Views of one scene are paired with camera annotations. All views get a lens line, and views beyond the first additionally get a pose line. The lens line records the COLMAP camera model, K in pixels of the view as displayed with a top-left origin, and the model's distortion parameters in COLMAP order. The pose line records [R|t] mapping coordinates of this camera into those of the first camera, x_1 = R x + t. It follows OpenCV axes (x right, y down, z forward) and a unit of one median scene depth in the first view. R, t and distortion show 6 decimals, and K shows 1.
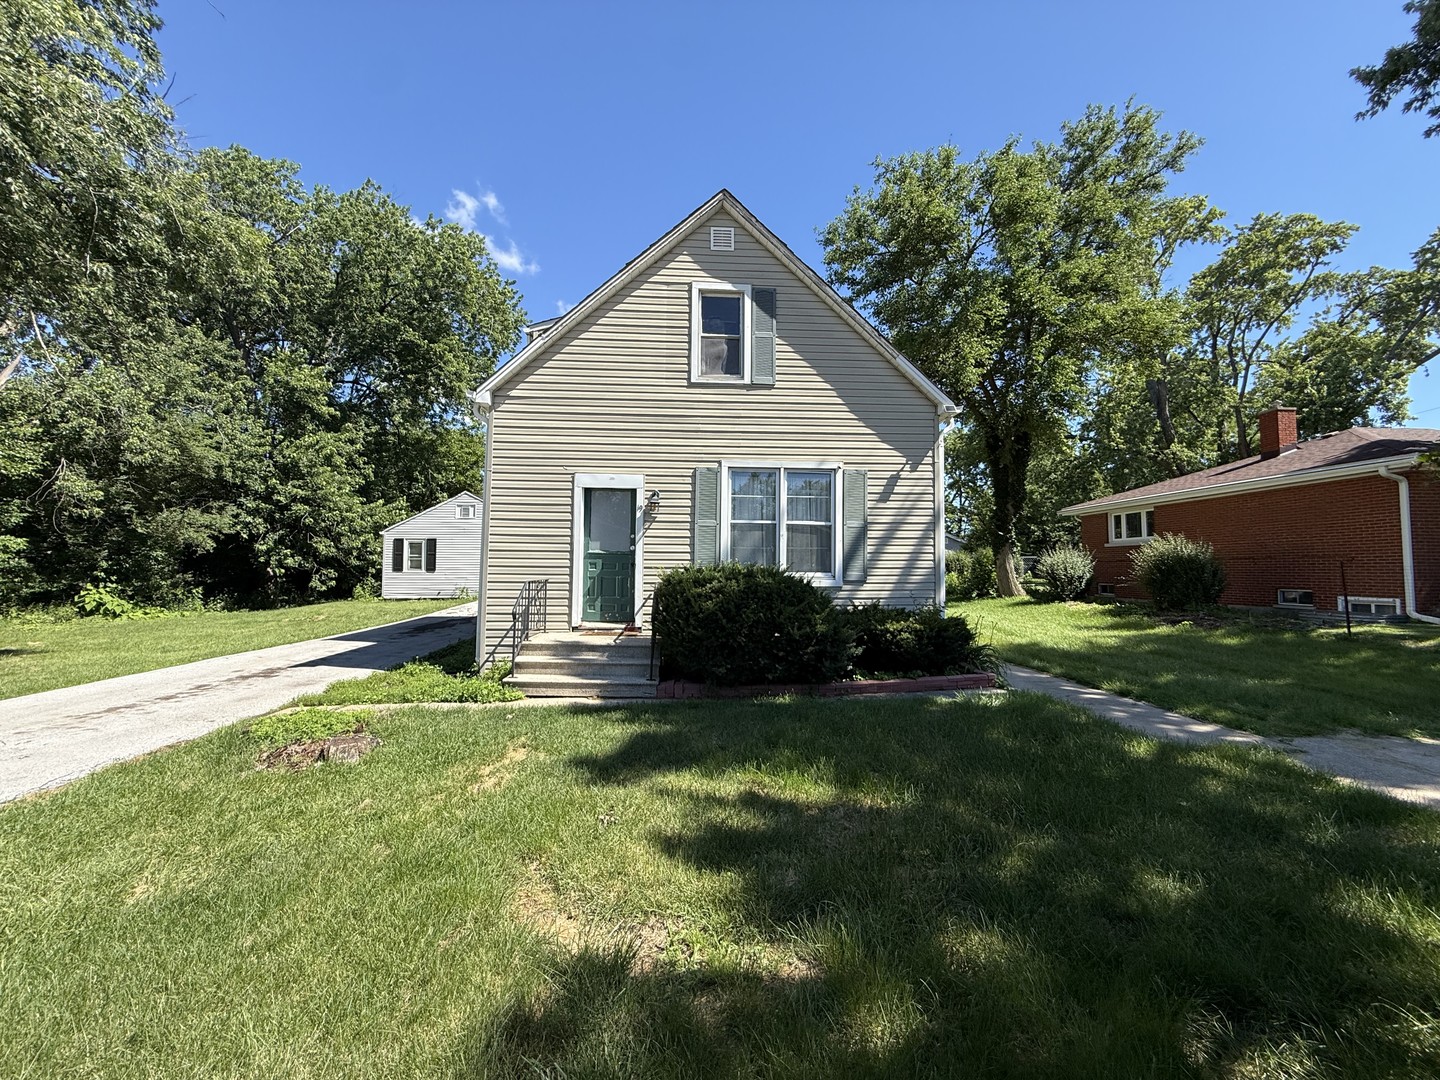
lens RADIAL K [[579.0, 0, 716.5], [0, 579.0, 542.3], [0, 0, 1]] dist [-0.005457, 0.002296]
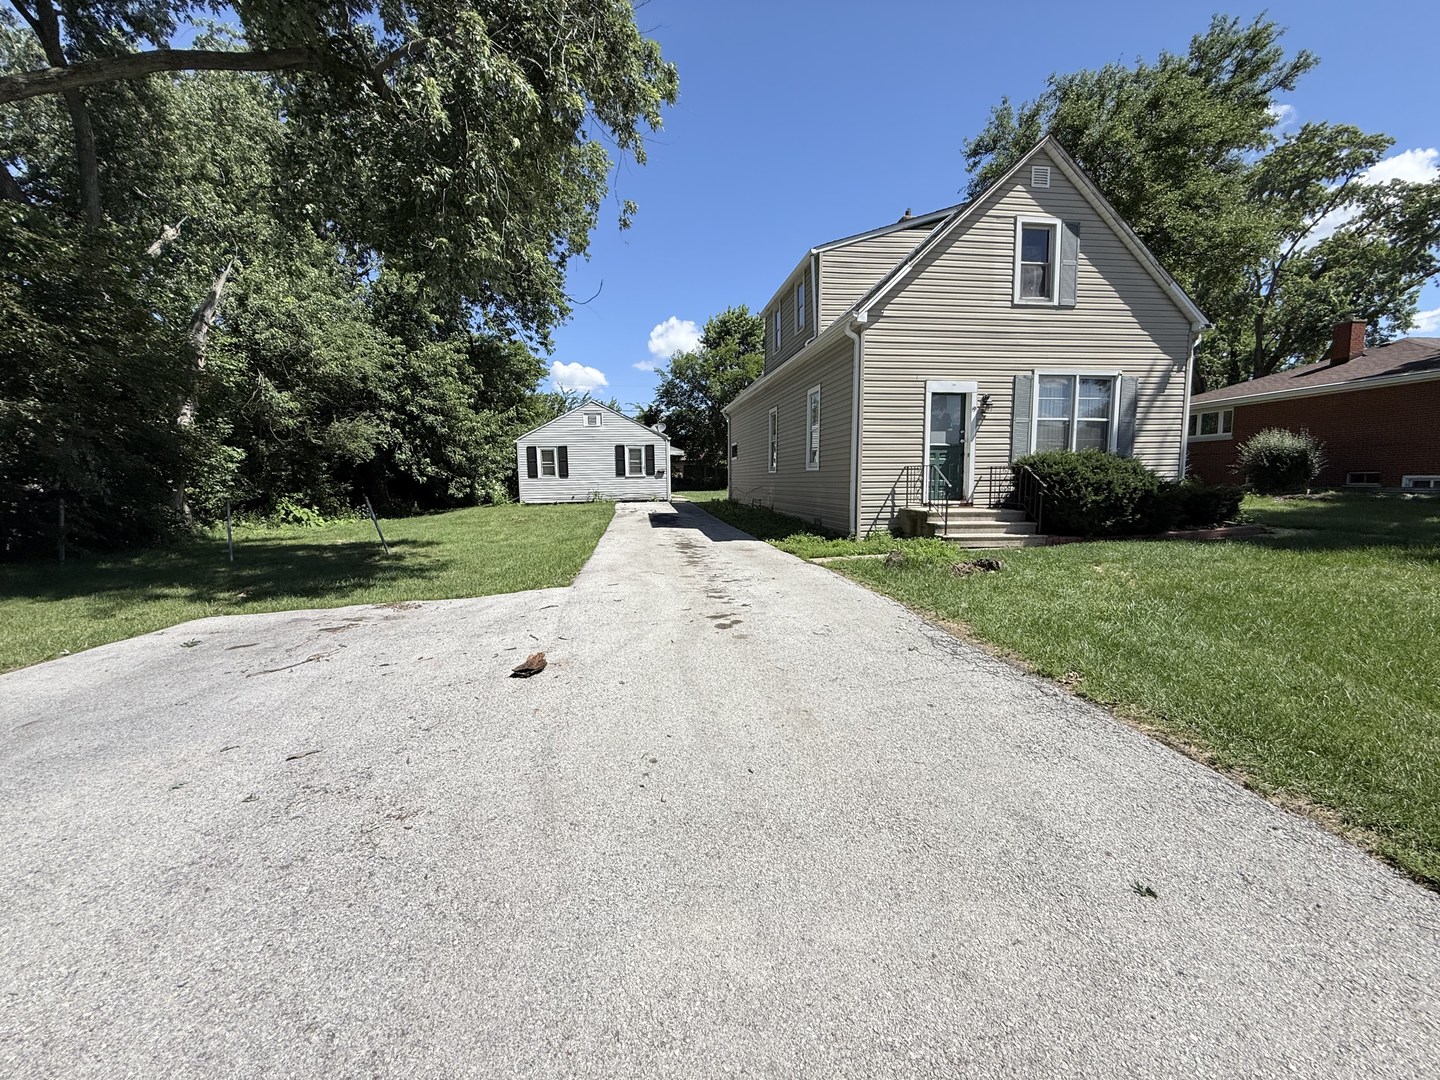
lens RADIAL K [[579.0, 0, 711.3], [0, 579.0, 544.6], [0, 0, 1]] dist [-0.005457, 0.002296]
pose [[0.996832, -0.028334, 0.074320, -0.420183], [0.016341, 0.987420, 0.157275, 0.013293], [-0.077842, -0.155562, 0.984754, -0.126519]]
